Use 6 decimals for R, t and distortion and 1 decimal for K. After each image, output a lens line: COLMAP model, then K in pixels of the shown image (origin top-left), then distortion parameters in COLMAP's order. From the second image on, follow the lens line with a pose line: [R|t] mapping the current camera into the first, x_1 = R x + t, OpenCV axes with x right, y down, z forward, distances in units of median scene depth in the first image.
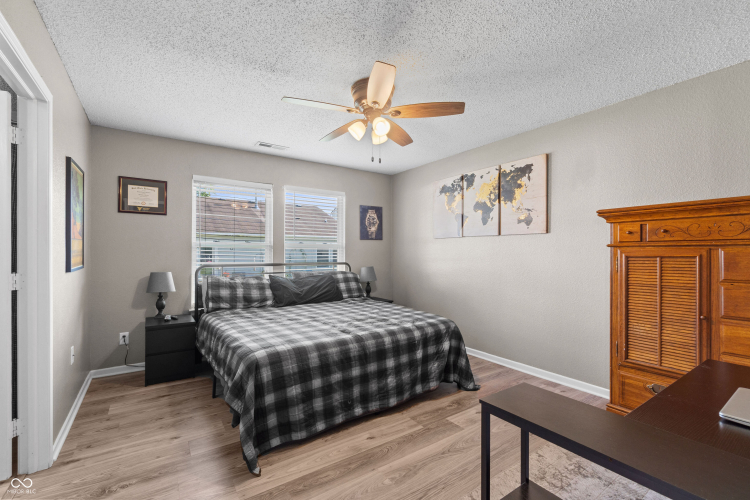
lens RADIAL K [[328.2, 0, 369.3], [0, 328.2, 251.6], [0, 0, 1]] dist [0.002345, 0.000549]
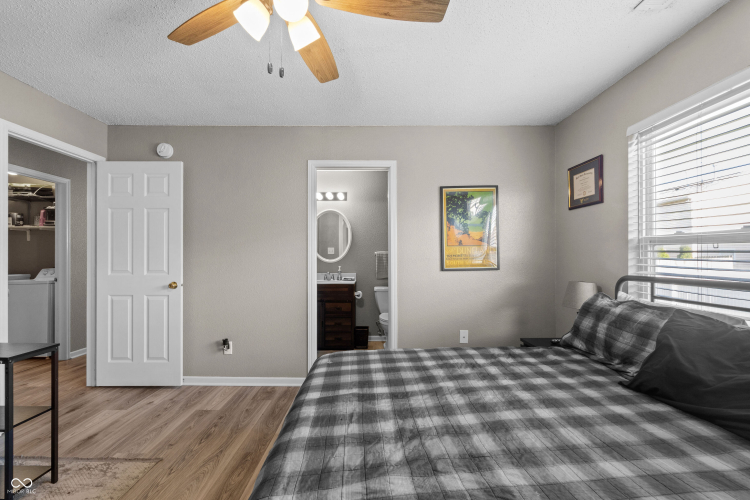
lens RADIAL K [[328.2, 0, 369.3], [0, 328.2, 251.6], [0, 0, 1]] dist [0.002345, 0.000549]
pose [[-0.550987, -0.006692, -0.834487, 0.269453], [0.006200, 0.999907, -0.012112, 0.001066], [0.834491, -0.011848, -0.550894, 1.019729]]
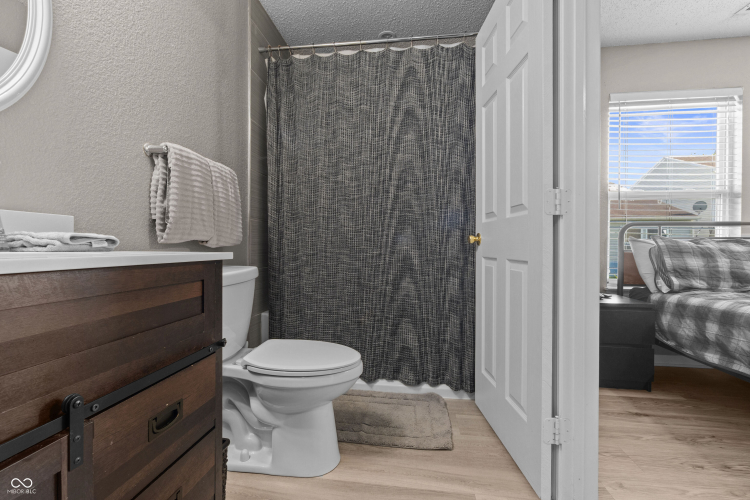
lens RADIAL K [[328.2, 0, 369.3], [0, 328.2, 251.6], [0, 0, 1]] dist [0.002345, 0.000549]
pose [[0.740301, 0.007248, -0.672236, -0.485756], [0.001783, 0.999917, 0.012744, 0.097178], [0.672273, -0.010633, 0.740227, 0.154422]]
